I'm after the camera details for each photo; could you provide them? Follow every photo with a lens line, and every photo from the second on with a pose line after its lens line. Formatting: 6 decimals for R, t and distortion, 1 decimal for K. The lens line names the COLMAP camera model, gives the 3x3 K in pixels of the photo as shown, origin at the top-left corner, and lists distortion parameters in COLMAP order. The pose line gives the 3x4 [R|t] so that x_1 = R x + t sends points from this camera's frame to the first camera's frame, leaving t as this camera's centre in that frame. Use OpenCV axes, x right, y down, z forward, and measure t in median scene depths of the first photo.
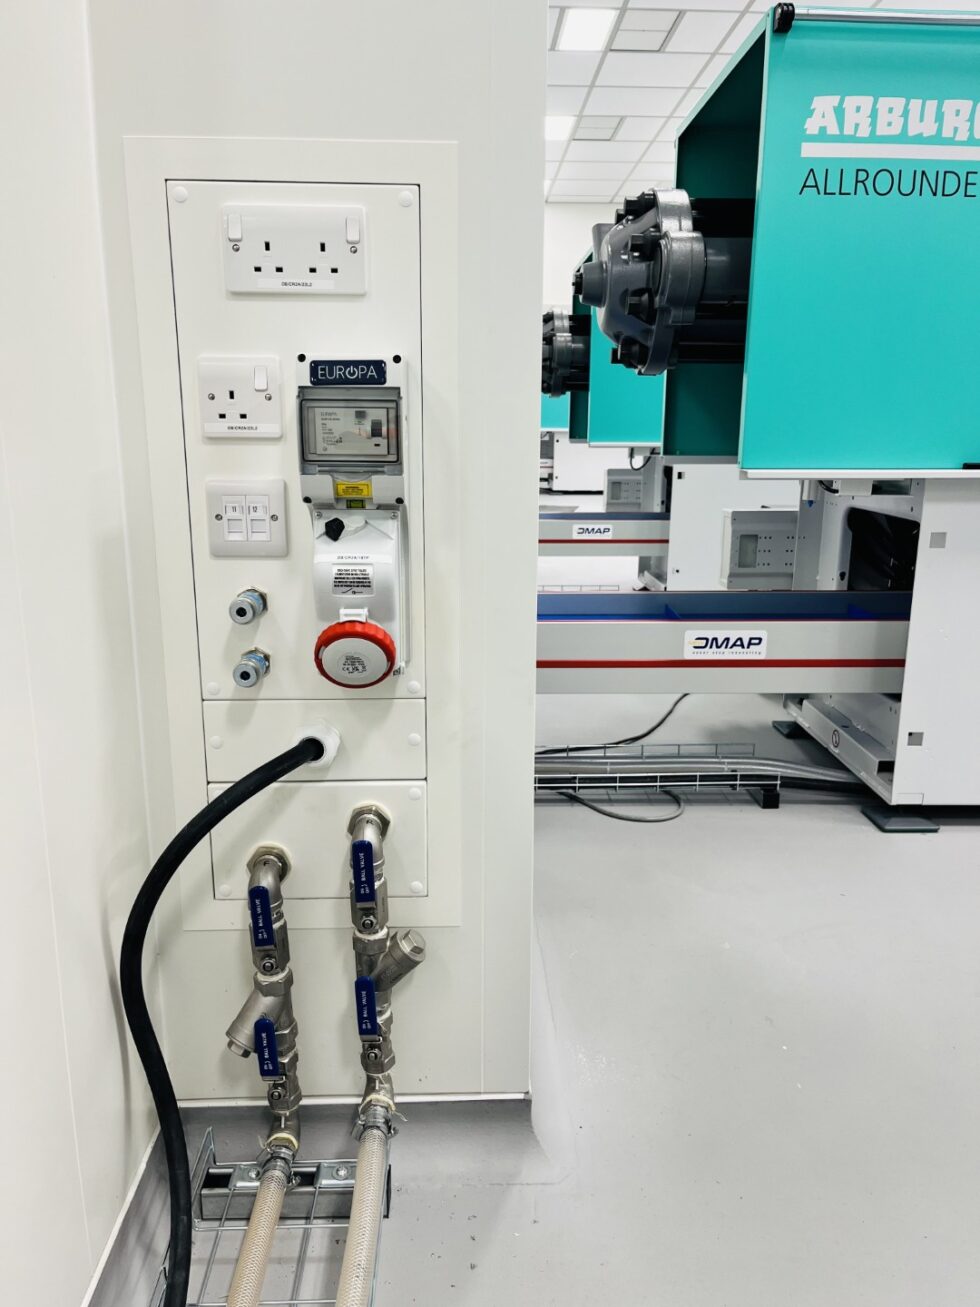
lens RADIAL K [[998.9, 0, 492.1], [0, 998.9, 653.6], [0, 0, 1]] dist [0.035902, -0.014184]
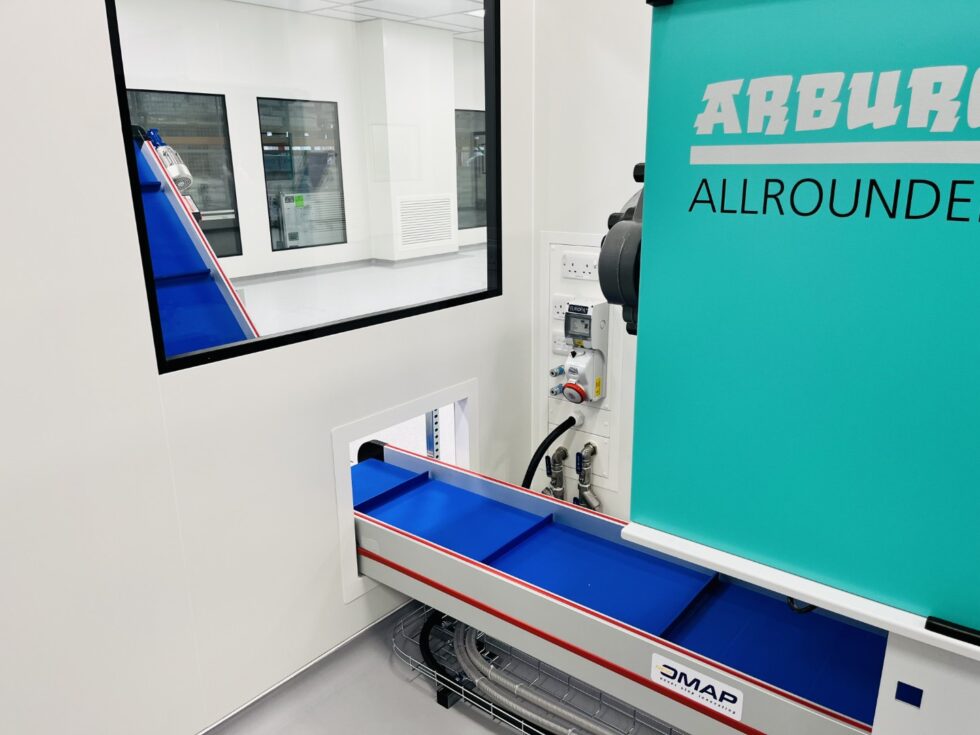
lens RADIAL K [[749.0, 0, 492.1], [0, 749.0, 369.7], [0, 0, 1]] dist [0.035902, -0.014184]
pose [[0.745099, 0.159742, -0.647541, 1.243621], [-0.134344, 0.986940, 0.088883, -0.257684], [0.653283, 0.020767, 0.756829, -1.028797]]
